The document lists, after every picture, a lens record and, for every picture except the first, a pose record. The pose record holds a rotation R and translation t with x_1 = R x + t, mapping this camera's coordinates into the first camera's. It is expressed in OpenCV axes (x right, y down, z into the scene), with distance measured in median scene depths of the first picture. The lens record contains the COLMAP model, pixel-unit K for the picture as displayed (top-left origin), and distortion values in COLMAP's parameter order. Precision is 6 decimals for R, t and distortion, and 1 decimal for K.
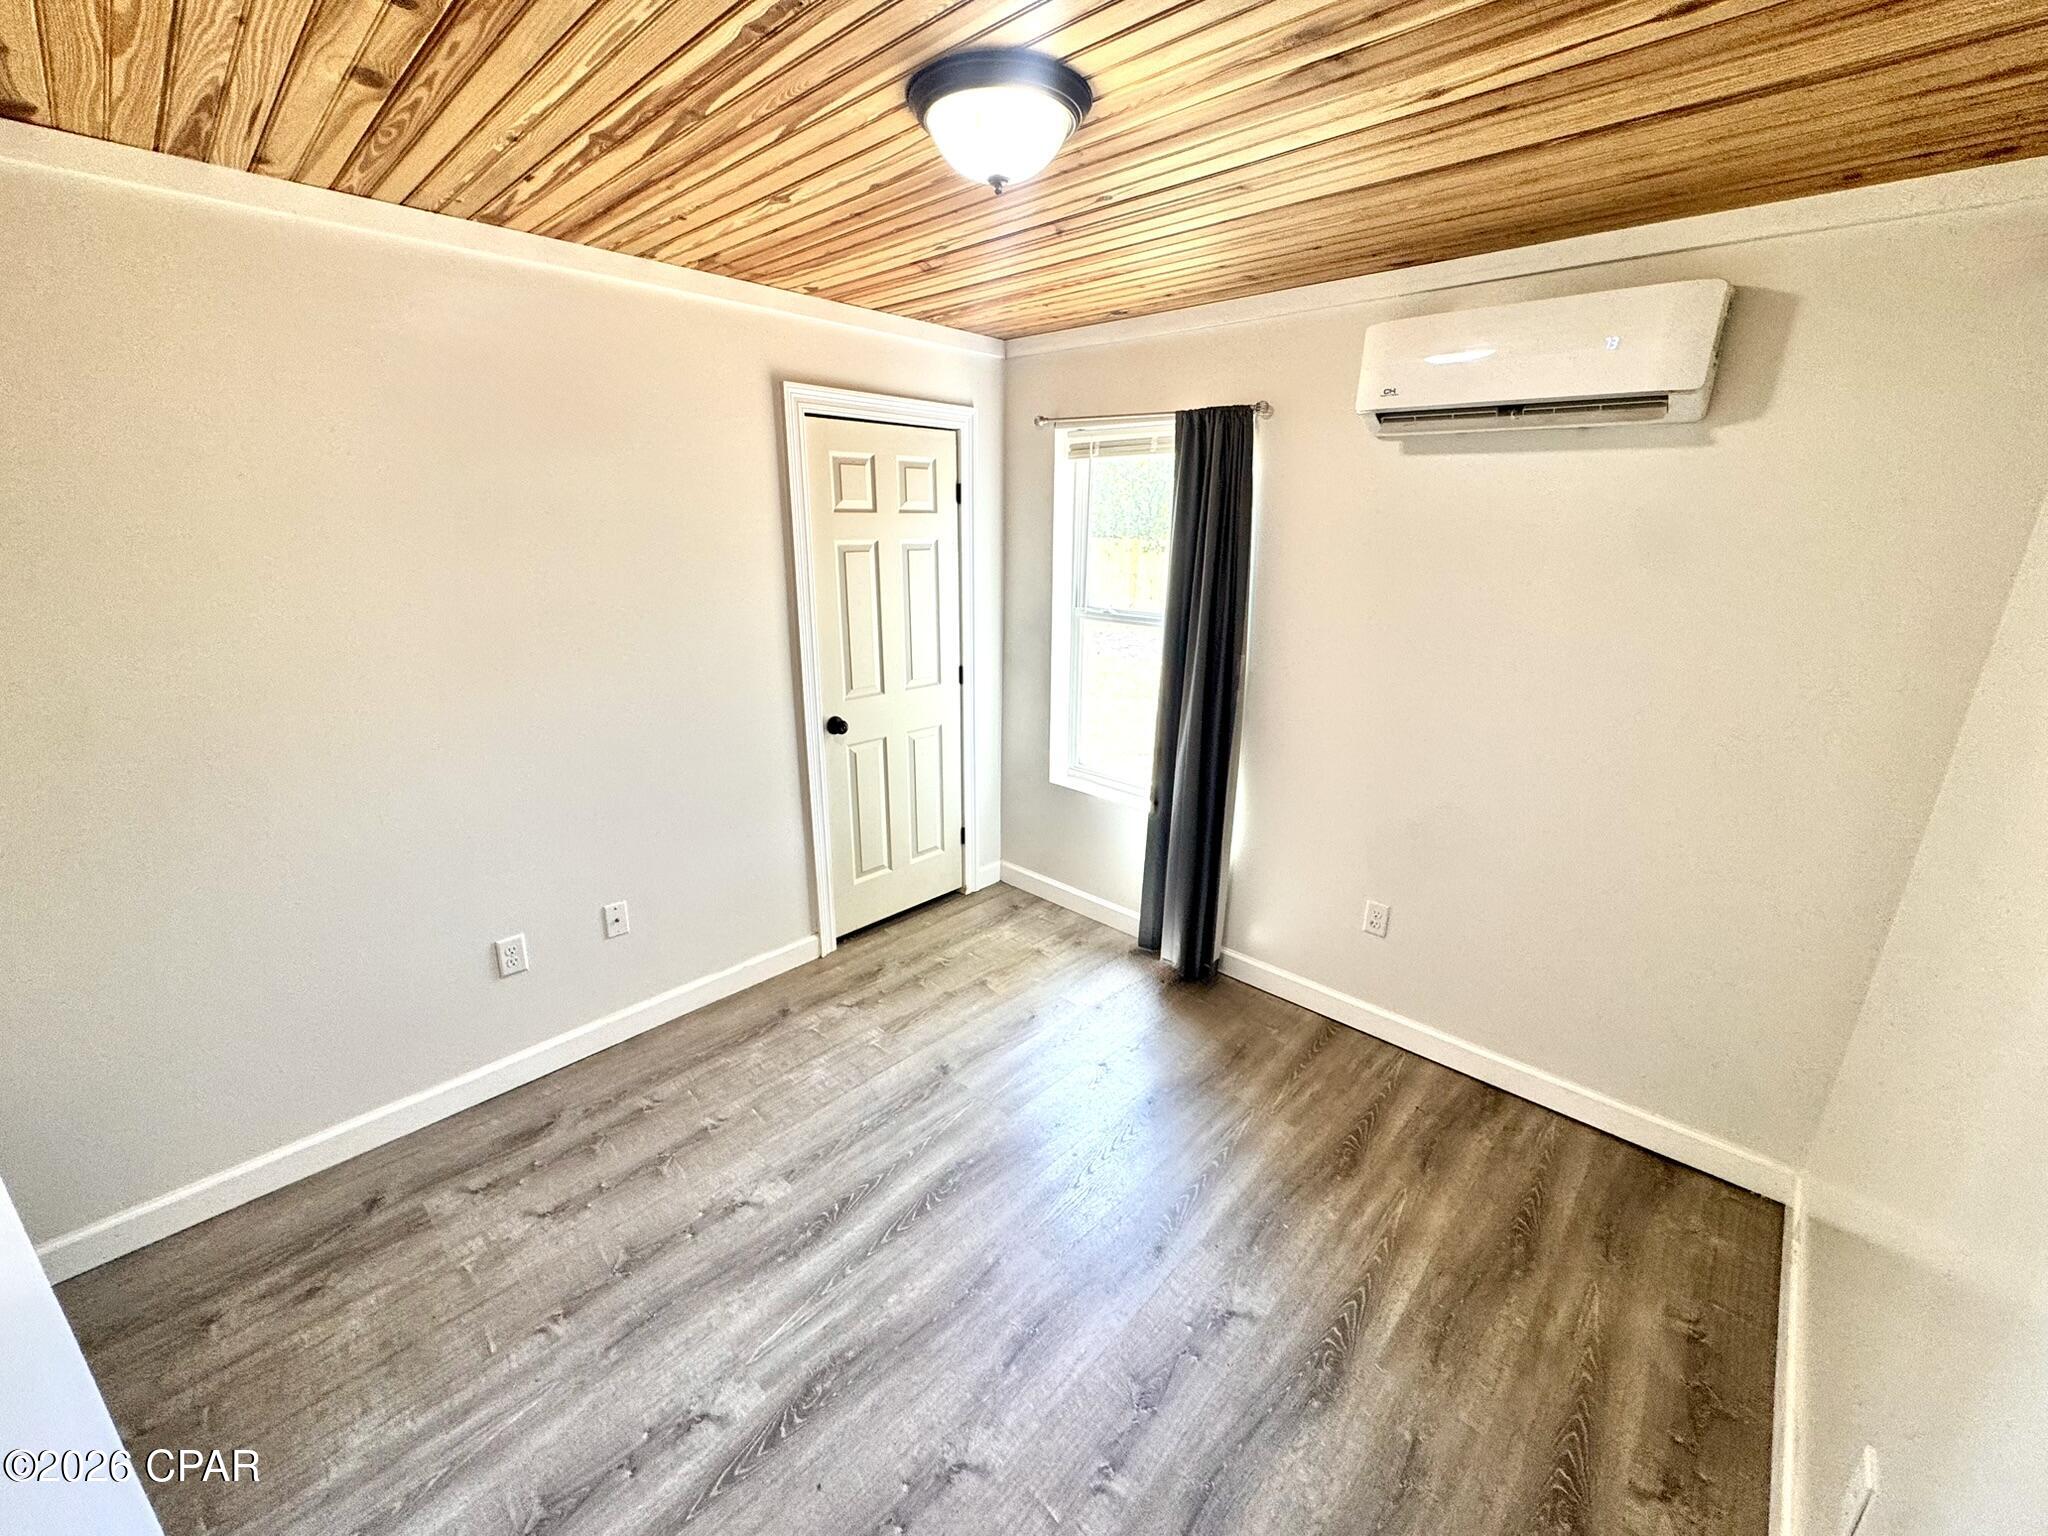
lens RADIAL K [[811.2, 0, 1021.6], [0, 811.2, 766.2], [0, 0, 1]] dist [0.000256, -0.002354]
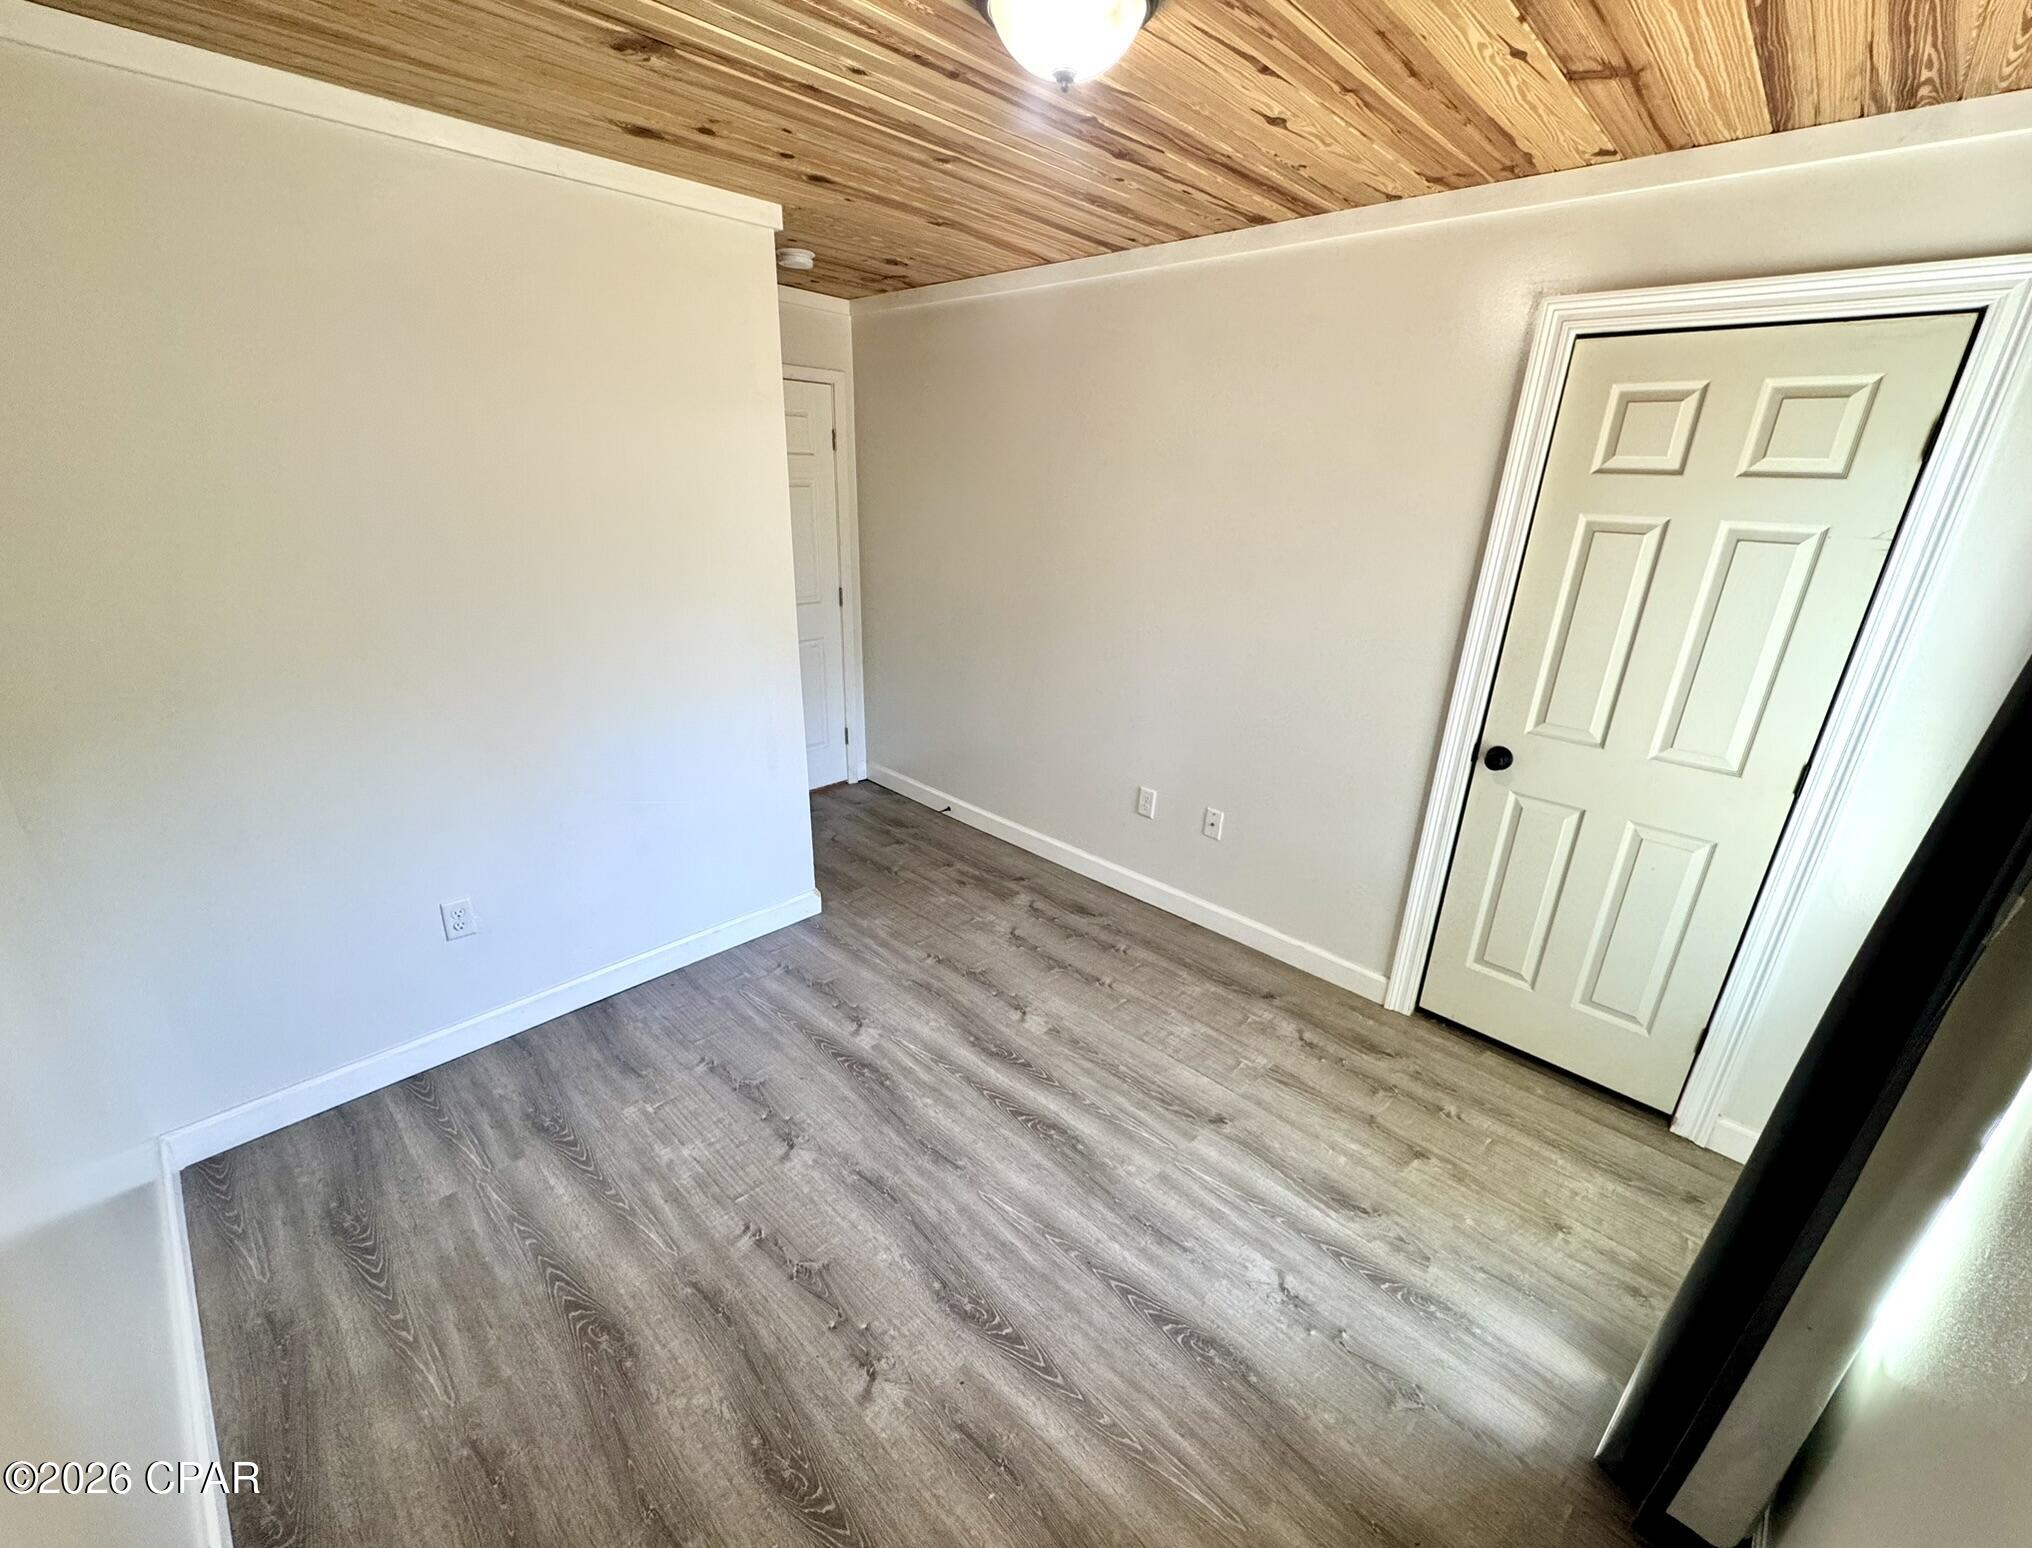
lens RADIAL K [[834.4, 0, 1021.2], [0, 834.4, 781.9], [0, 0, 1]] dist [-0.002048, -0.000096]
pose [[-0.000171, 0.342843, -0.939393, 0.767819], [-0.324240, 0.888623, 0.324374, -0.207289], [0.945975, 0.304644, 0.111011, 0.743480]]
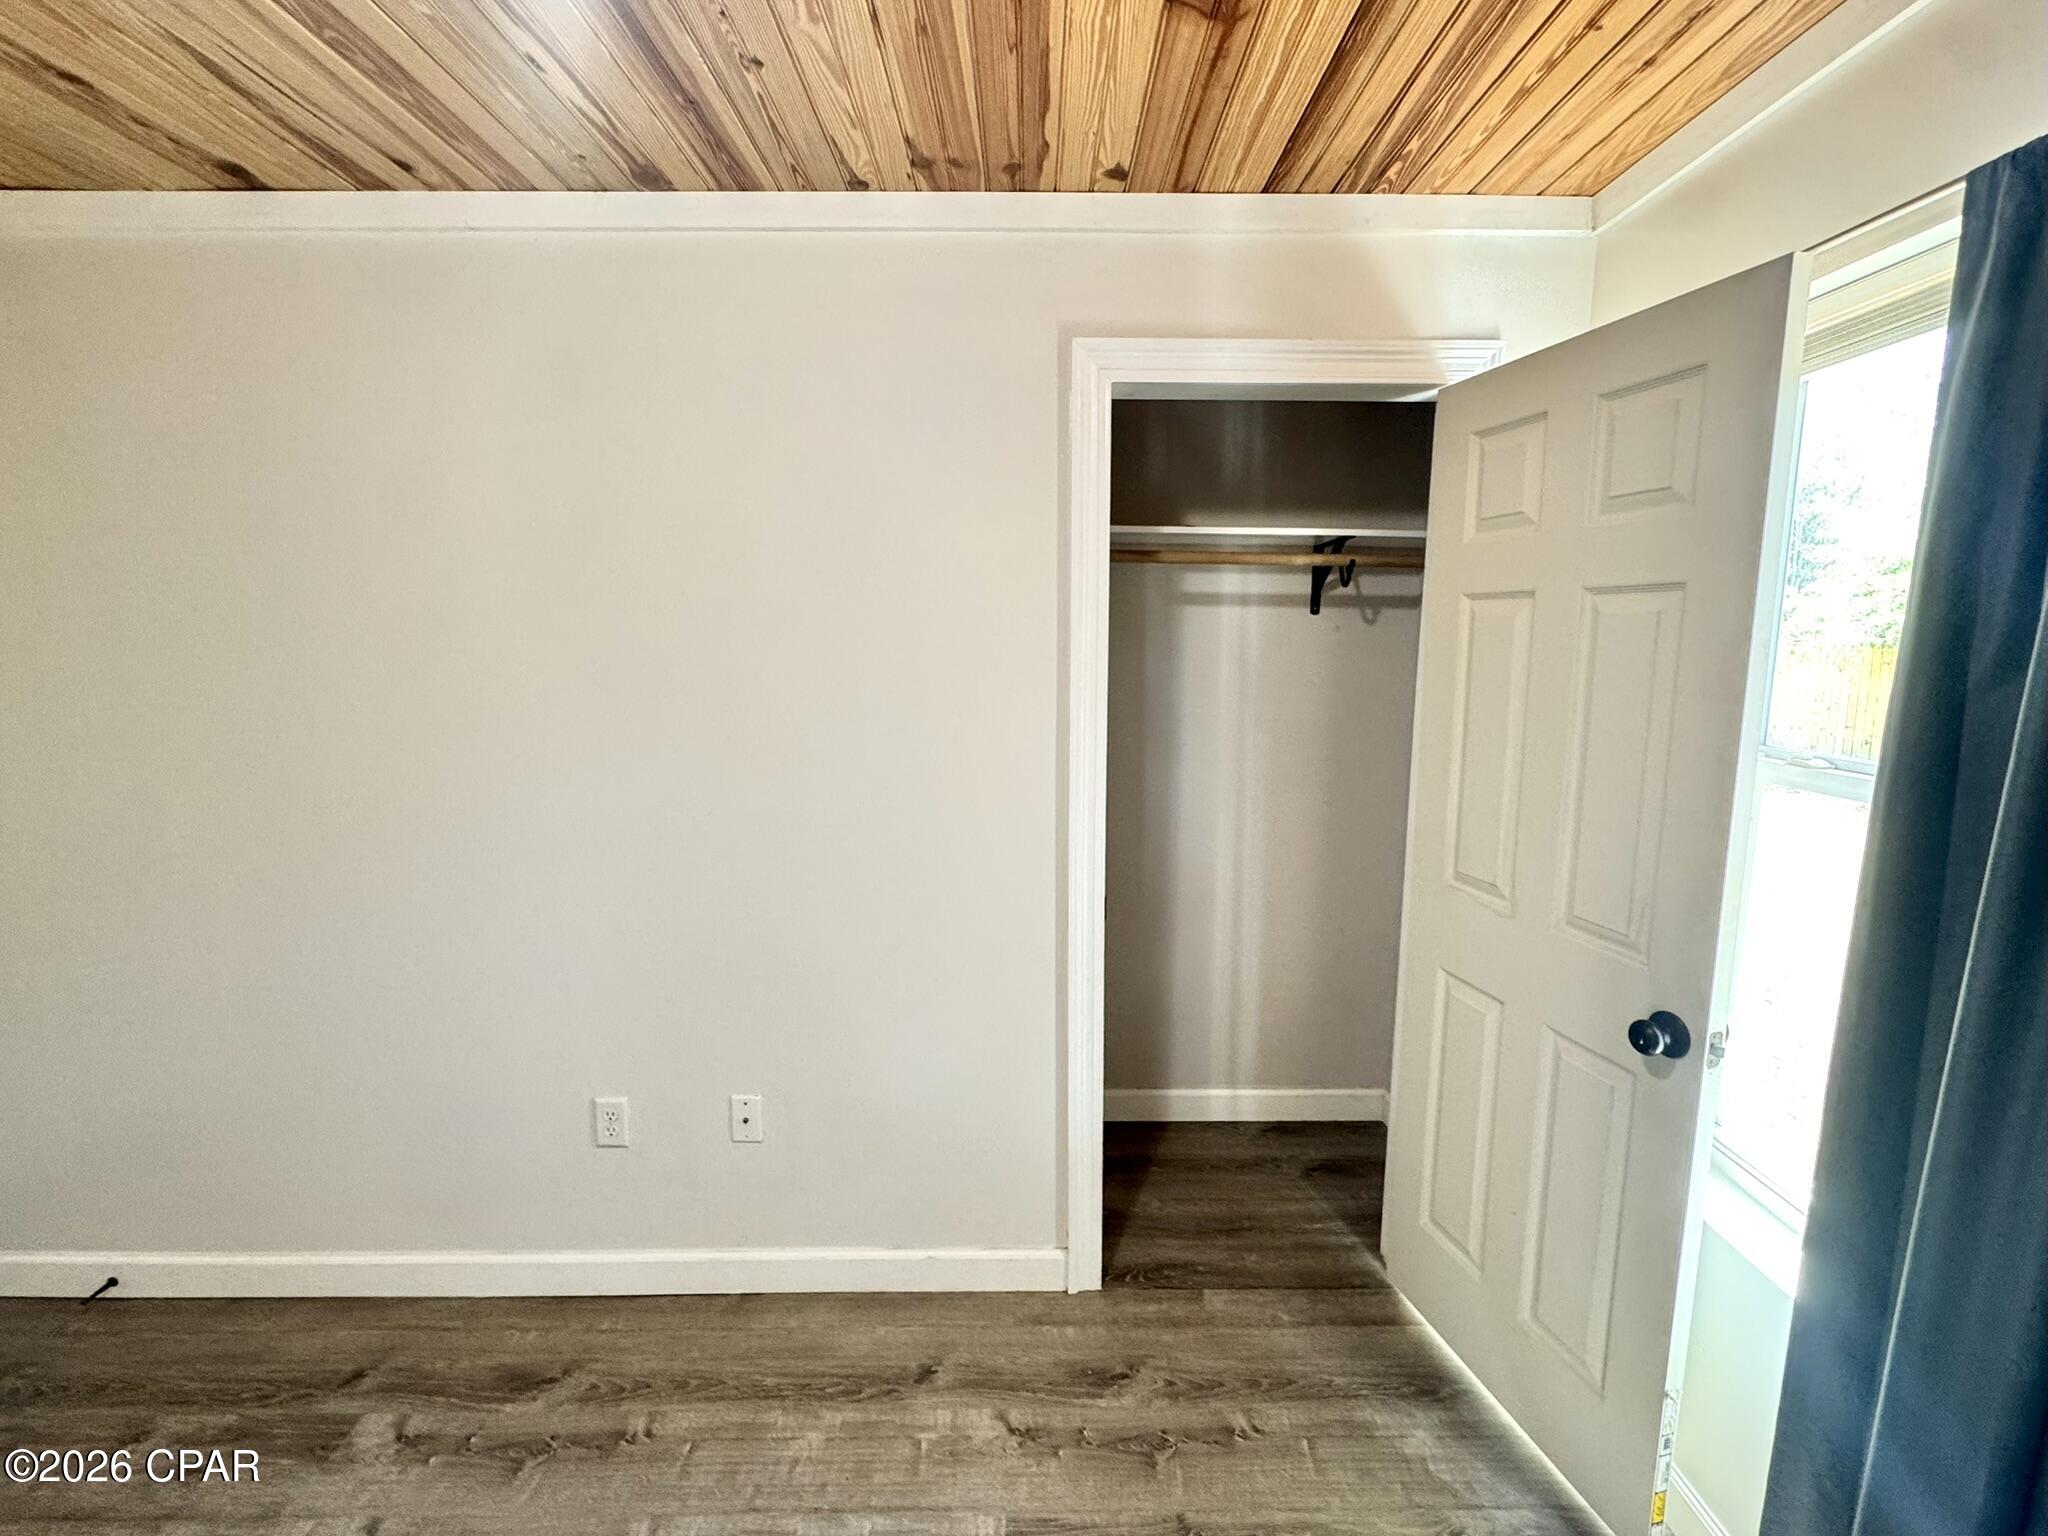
lens RADIAL K [[900.6, 0, 1051.7], [0, 900.6, 768.2], [0, 0, 1]] dist [-0.003099, -0.000422]
pose [[0.697414, 0.095538, -0.710272, 0.265094], [-0.202550, 0.976945, -0.067476, -0.136918], [0.687450, 0.190924, 0.700686, 0.731597]]
